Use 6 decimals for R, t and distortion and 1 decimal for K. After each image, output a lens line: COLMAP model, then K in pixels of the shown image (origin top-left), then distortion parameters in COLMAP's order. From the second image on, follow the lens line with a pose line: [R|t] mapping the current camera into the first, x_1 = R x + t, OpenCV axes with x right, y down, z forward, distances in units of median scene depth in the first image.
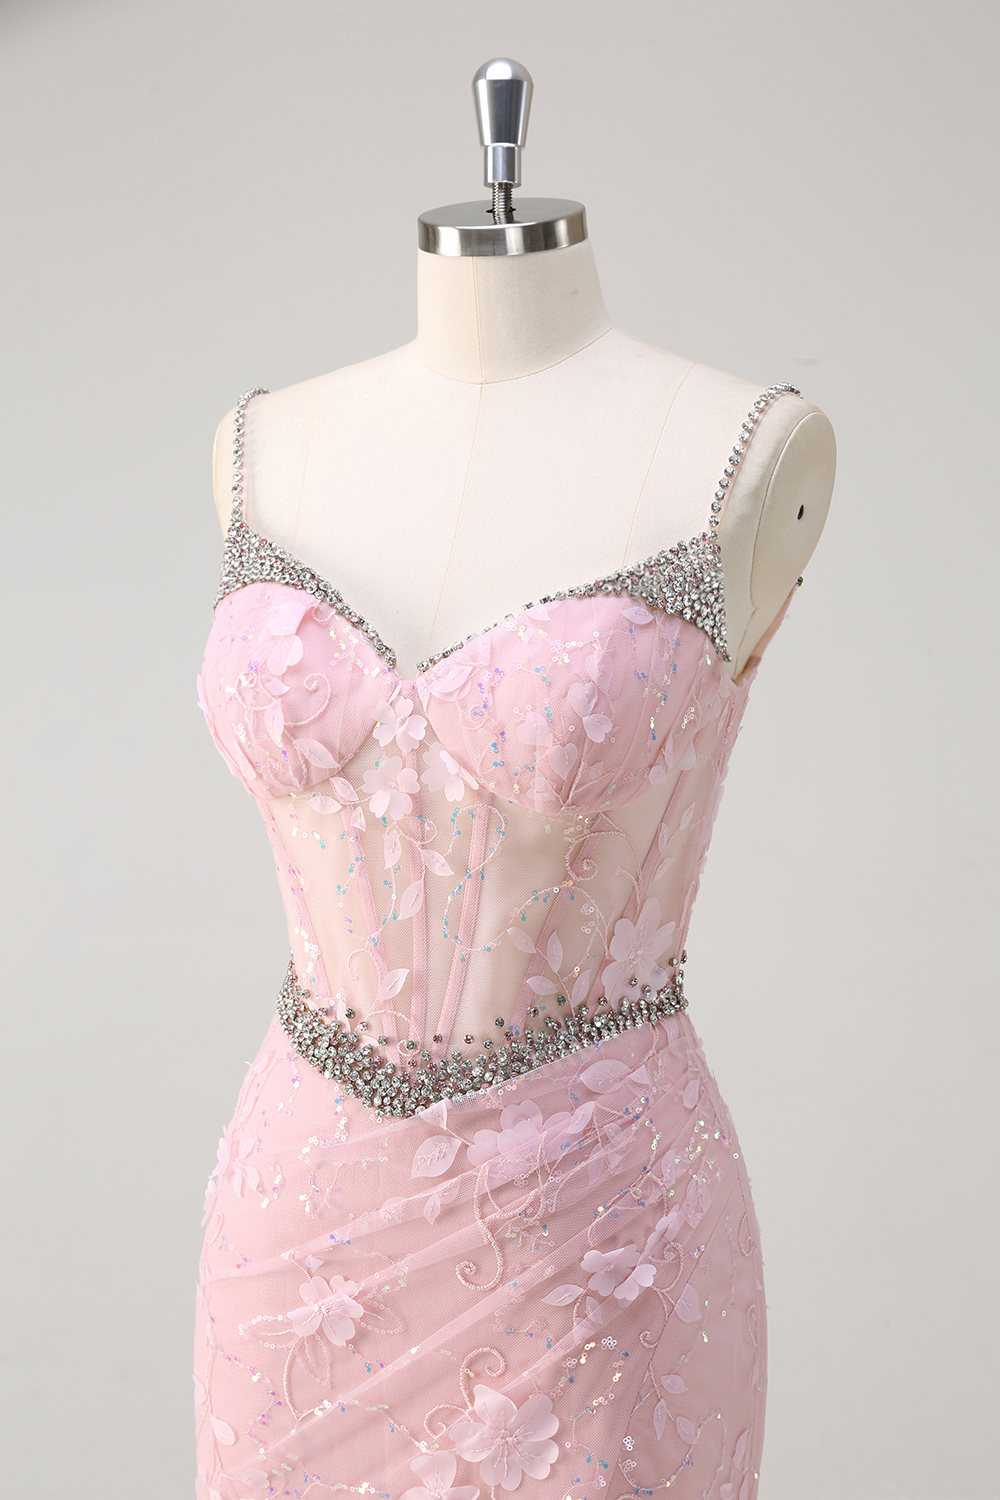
lens RADIAL K [[2679.2, 0, 498.3], [0, 2679.2, 757.0], [0, 0, 1]] dist [0.065919, 0.000000]
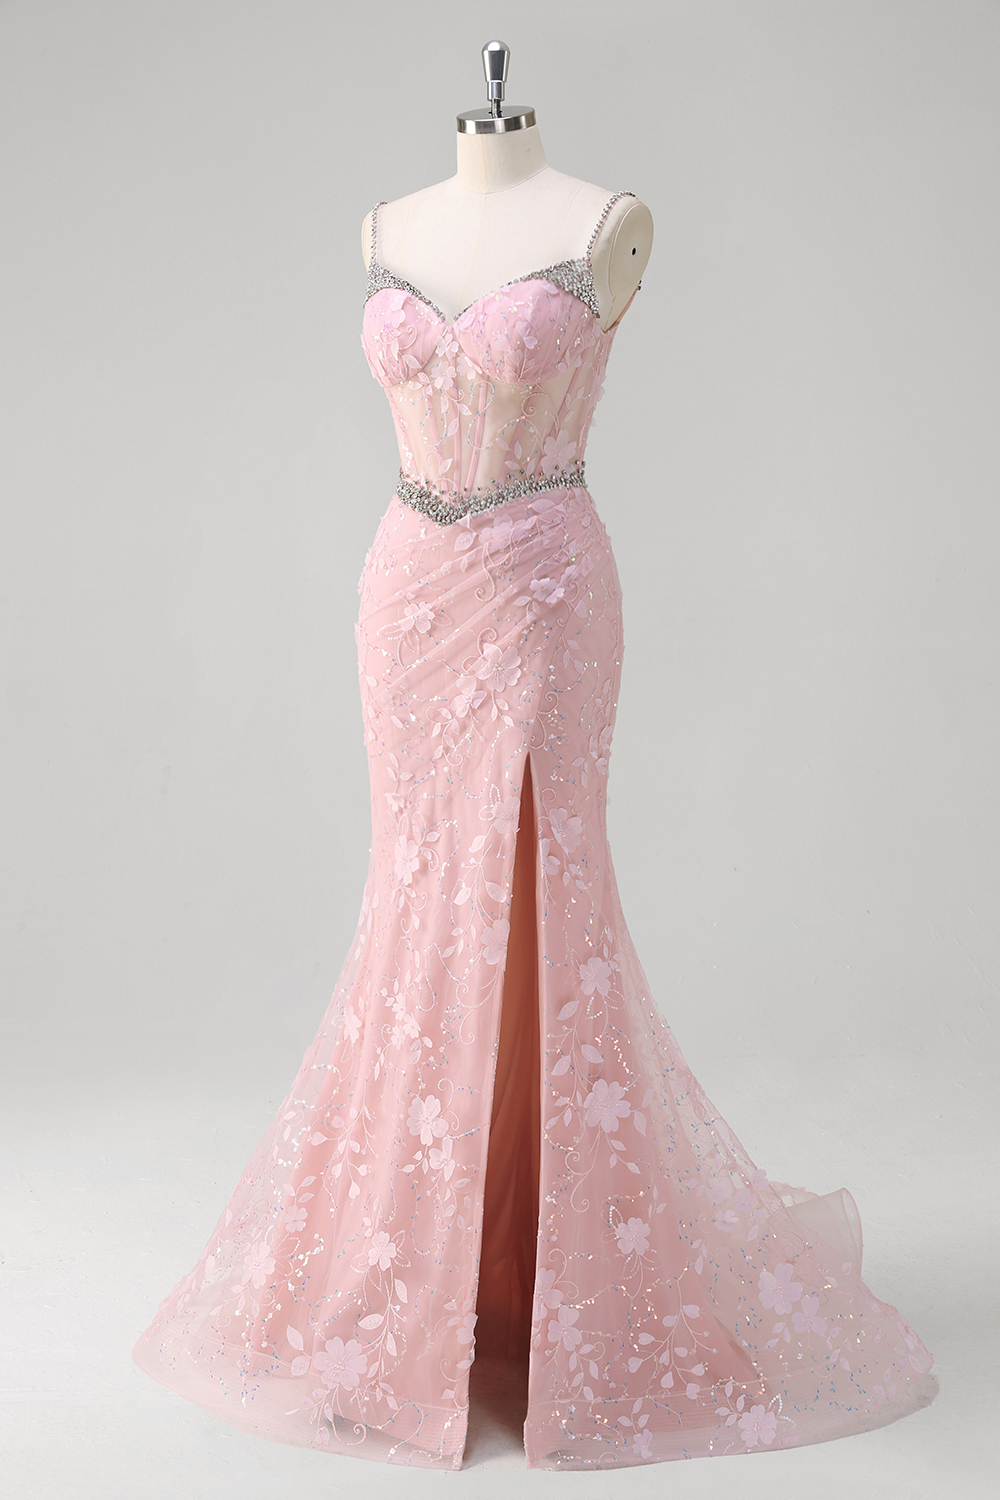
lens RADIAL K [[3135.5, 0, 494.3], [0, 3135.5, 743.2], [0, 0, 1]] dist [0.174841, 0.000000]
pose [[0.998071, -0.007871, -0.061574, 0.157904], [0.008099, 0.999961, 0.003457, 0.303413], [0.061545, -0.003949, 0.998097, -1.579263]]
